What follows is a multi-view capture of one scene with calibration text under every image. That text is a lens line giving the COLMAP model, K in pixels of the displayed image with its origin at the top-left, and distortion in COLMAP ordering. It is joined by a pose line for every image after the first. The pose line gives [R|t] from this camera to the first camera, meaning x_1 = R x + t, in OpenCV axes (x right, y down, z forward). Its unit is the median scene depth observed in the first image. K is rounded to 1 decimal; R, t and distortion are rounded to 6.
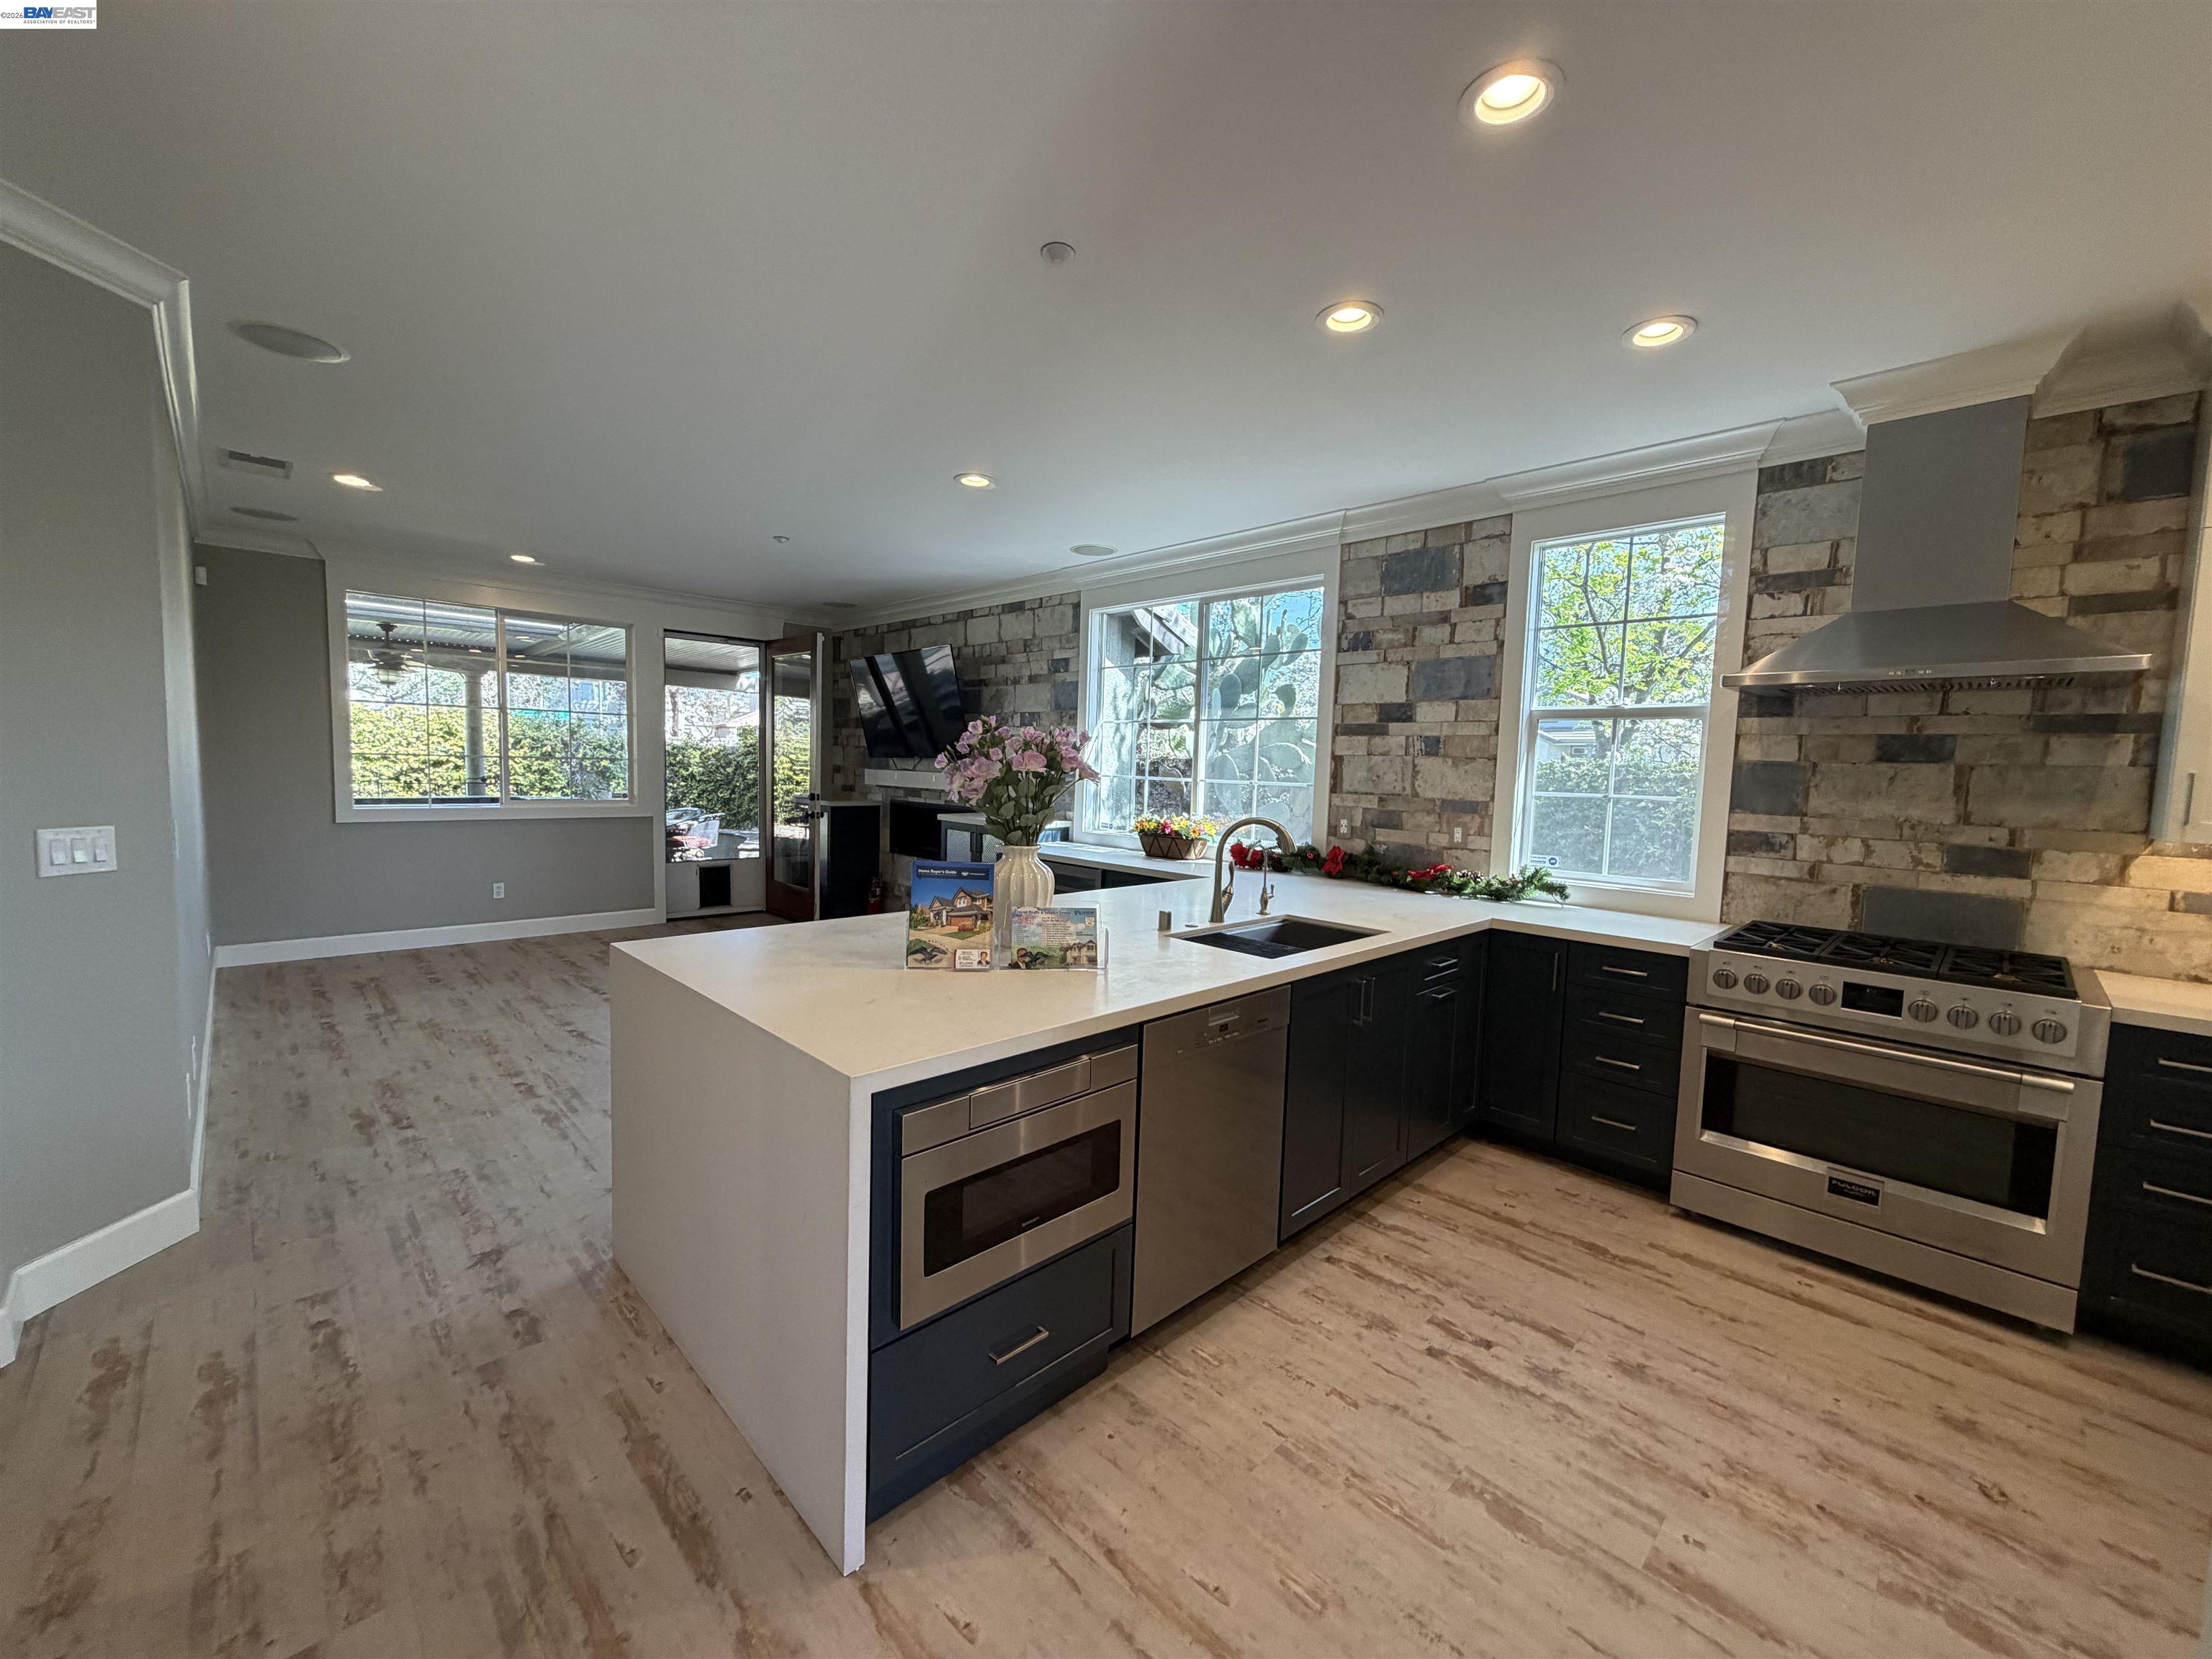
lens RADIAL K [[882.2, 0, 1099.3], [0, 882.2, 824.6], [0, 0, 1]] dist [0.003840, -0.000442]
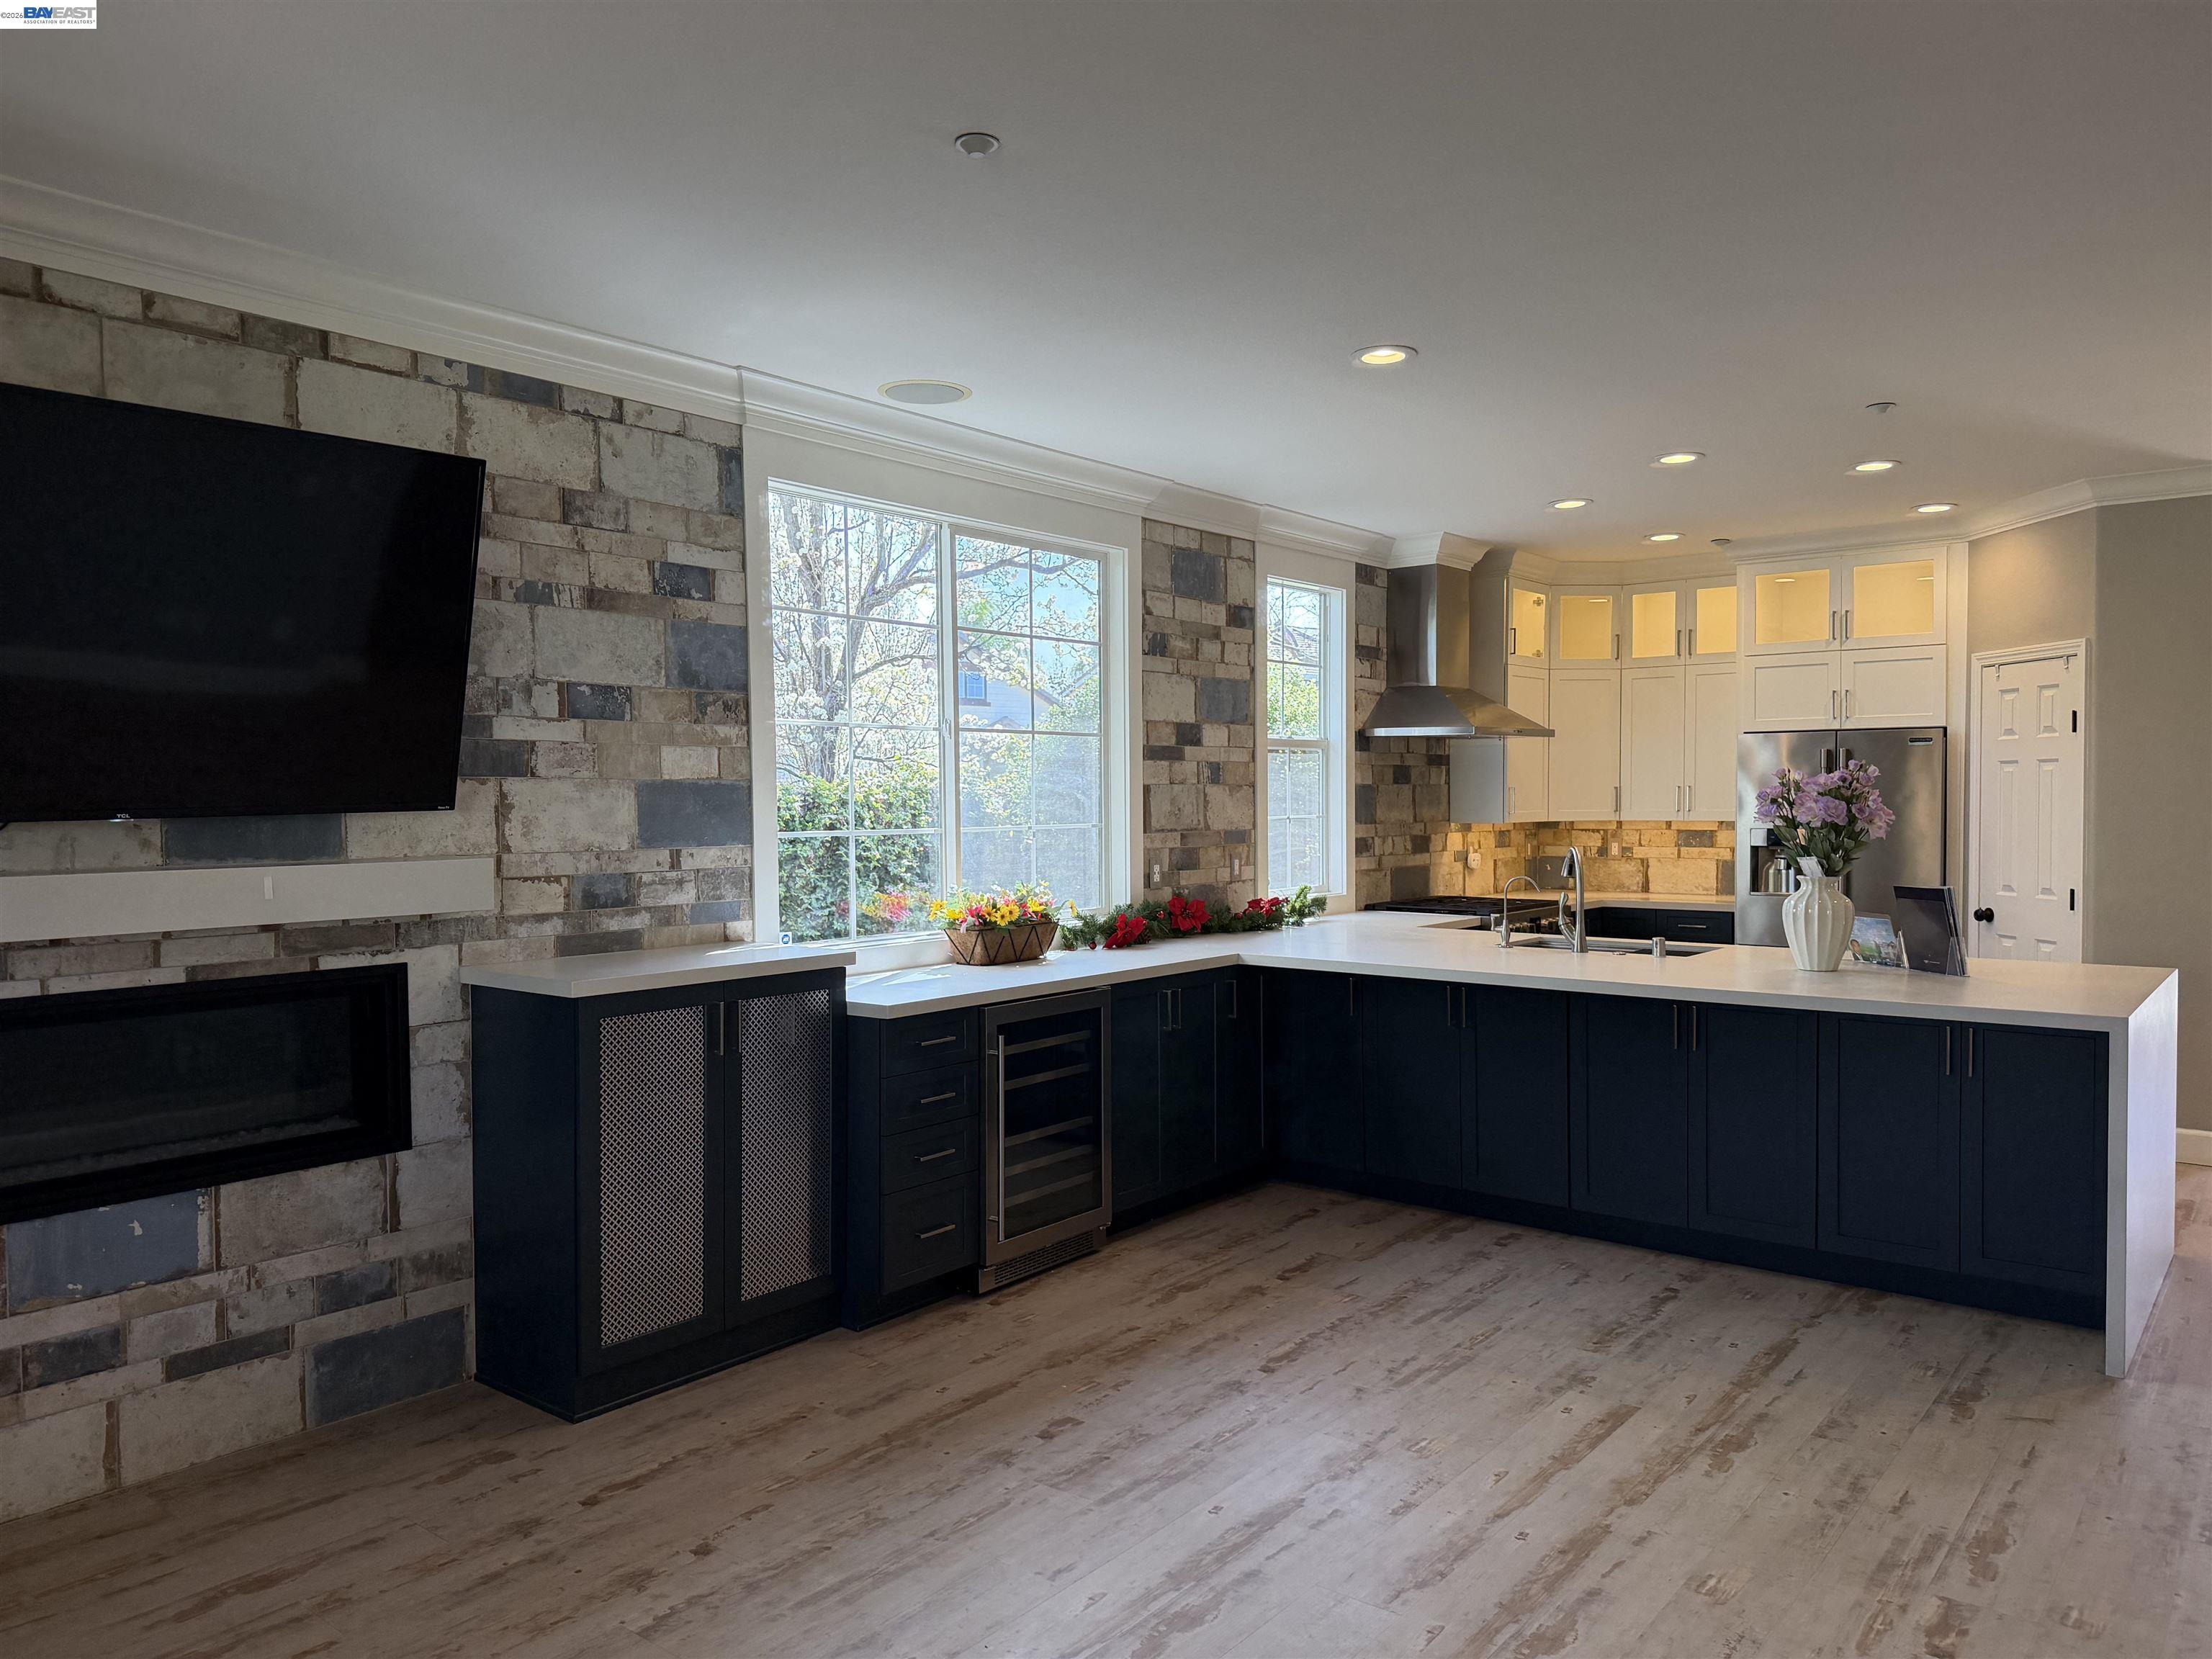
lens RADIAL K [[1545.7, 0, 1105.8], [0, 1545.7, 827.0], [0, 0, 1]] dist [0.050266, -0.068914]
pose [[-0.125986, -0.046558, 0.990939, -1.170440], [0.074516, 0.995632, 0.056252, -0.130297], [-0.989229, 0.080928, -0.121966, 1.300867]]
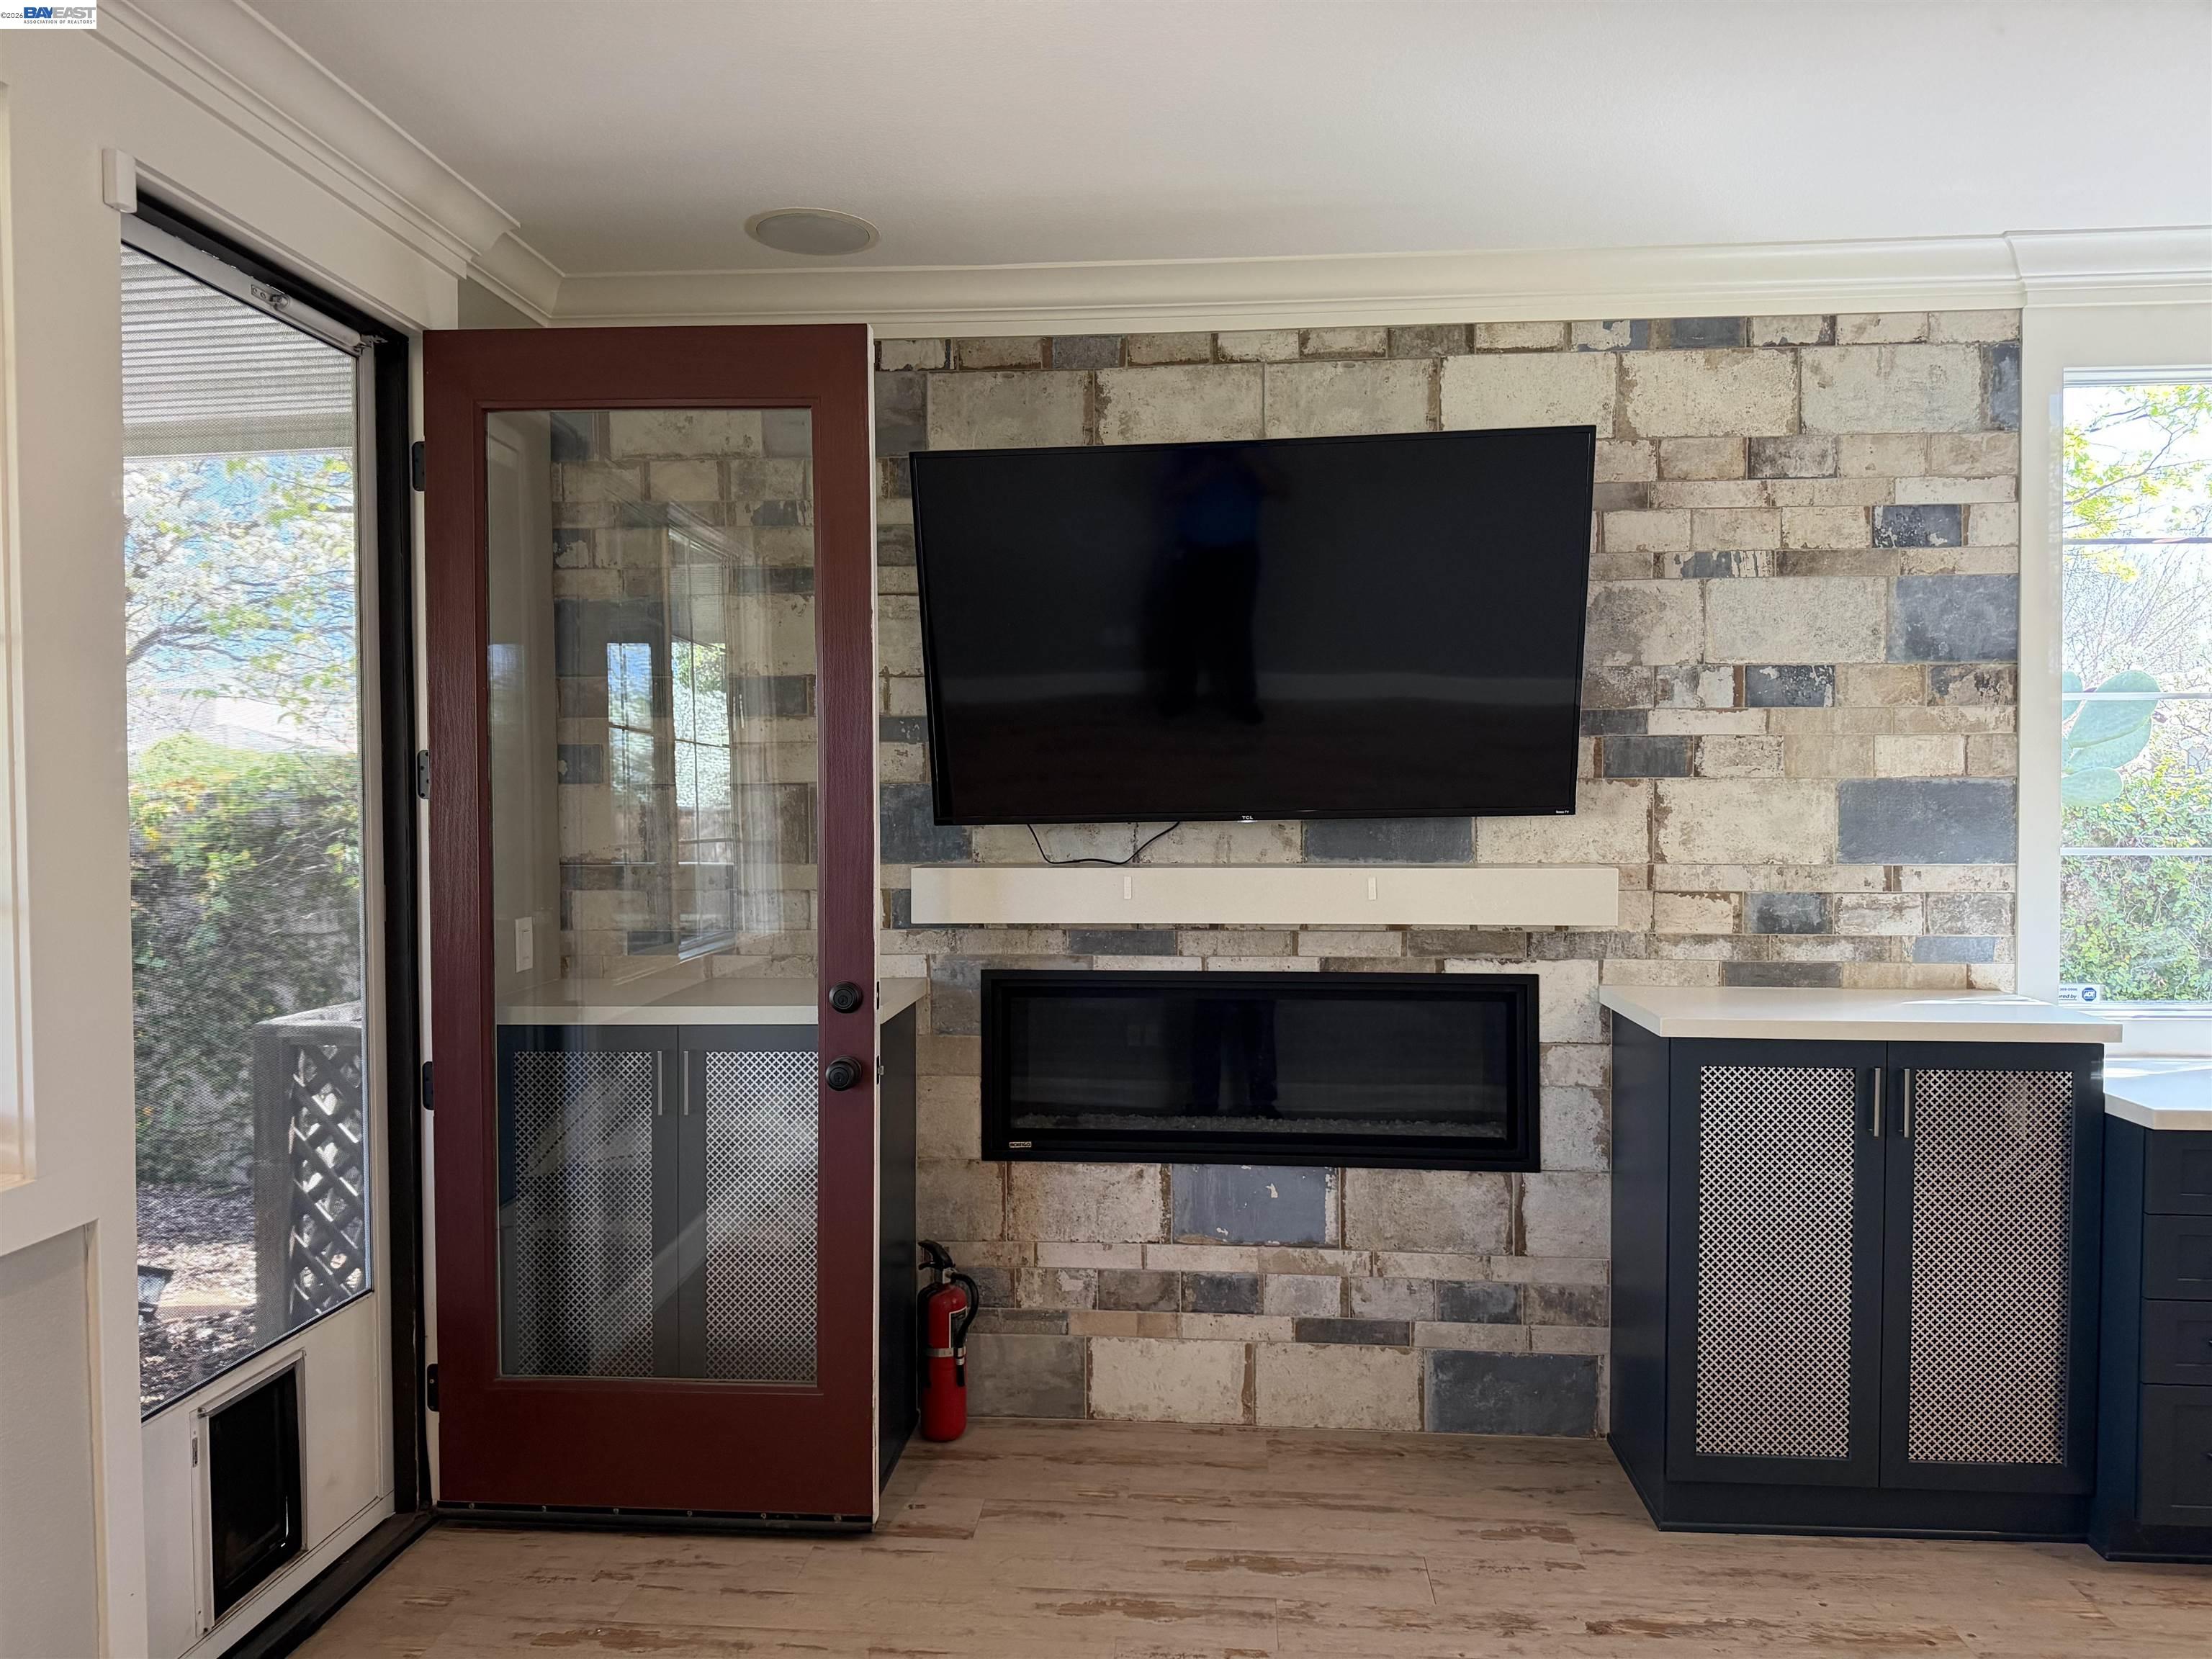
lens RADIAL K [[1545.7, 0, 1095.0], [0, 1545.7, 836.2], [0, 0, 1]] dist [0.050266, -0.068914]
pose [[0.752547, -0.045382, 0.656973, -0.965913], [0.071463, 0.997359, -0.012964, -0.113577], [-0.654650, 0.056705, 0.753803, 1.109536]]
